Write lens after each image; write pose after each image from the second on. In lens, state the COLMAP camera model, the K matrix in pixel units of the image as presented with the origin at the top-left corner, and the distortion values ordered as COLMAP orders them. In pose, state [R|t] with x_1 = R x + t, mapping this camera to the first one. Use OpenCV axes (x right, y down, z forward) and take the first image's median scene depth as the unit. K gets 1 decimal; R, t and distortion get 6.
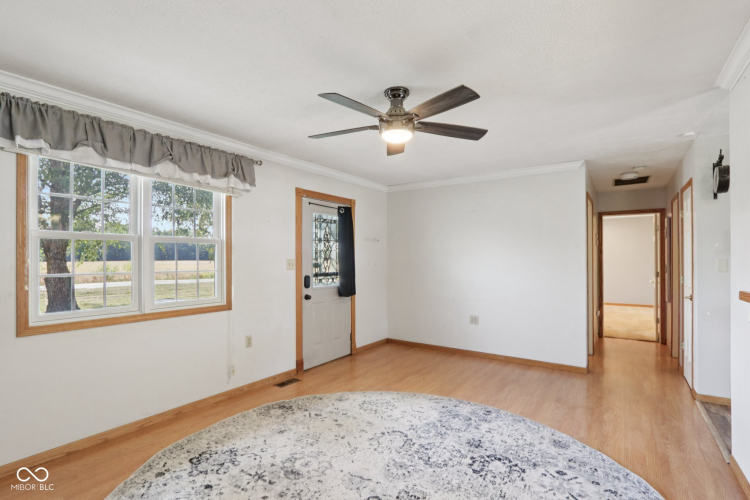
lens RADIAL K [[354.9, 0, 374.3], [0, 354.9, 254.4], [0, 0, 1]] dist [-0.018580, 0.003760]
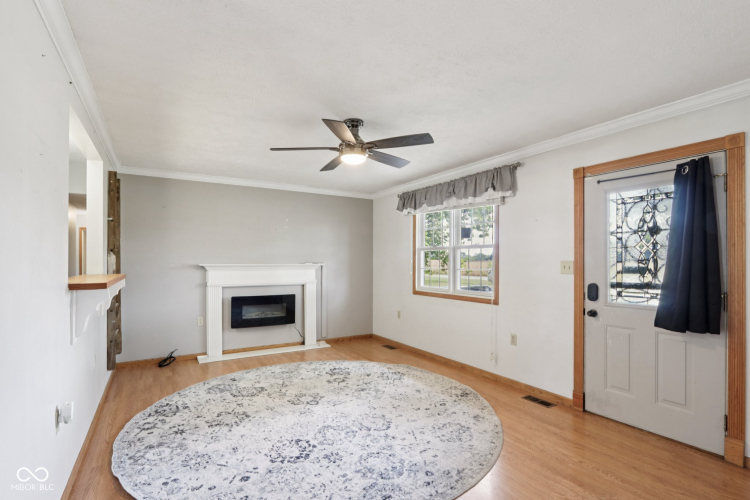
lens RADIAL K [[354.9, 0, 368.6], [0, 354.9, 261.7], [0, 0, 1]] dist [-0.018580, 0.003760]
pose [[-0.405107, 0.002138, -0.914267, 0.889314], [0.012447, 0.999917, -0.003177, 0.015048], [0.914184, -0.012666, -0.405100, 1.187223]]
